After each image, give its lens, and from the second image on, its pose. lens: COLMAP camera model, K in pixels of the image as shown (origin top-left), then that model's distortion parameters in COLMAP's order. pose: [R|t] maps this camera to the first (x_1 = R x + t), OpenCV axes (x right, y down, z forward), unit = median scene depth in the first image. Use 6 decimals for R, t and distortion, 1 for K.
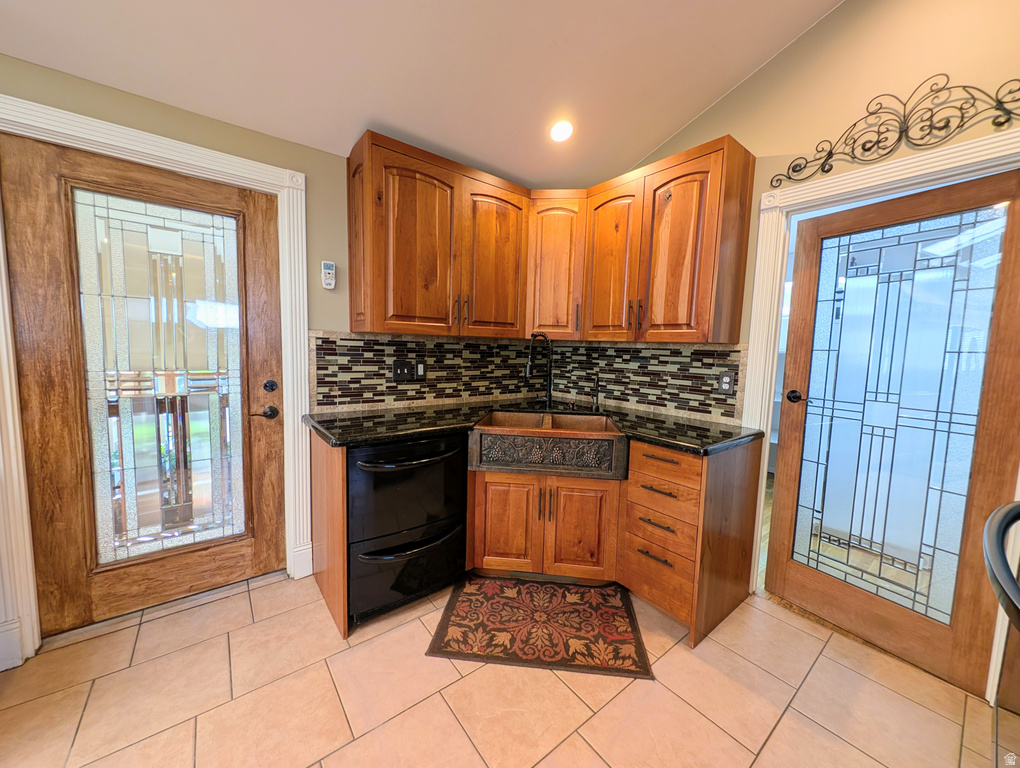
lens RADIAL K [[386.8, 0, 510.0], [0, 386.8, 384.0], [0, 0, 1]] dist [0.010374, -0.000012]
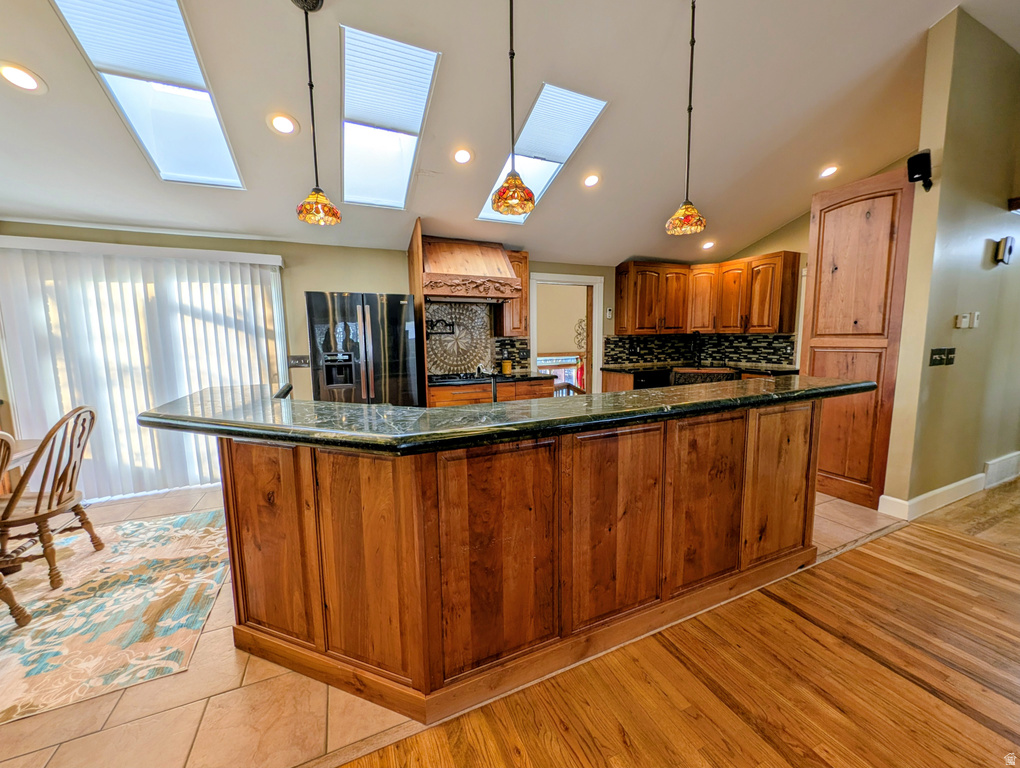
lens RADIAL K [[386.8, 0, 510.0], [0, 386.8, 384.0], [0, 0, 1]] dist [0.010374, -0.000012]
pose [[0.968615, -0.013227, -0.248212, -0.412575], [0.018967, 0.999605, 0.020746, 0.106741], [0.247840, -0.024802, 0.968484, -1.439497]]
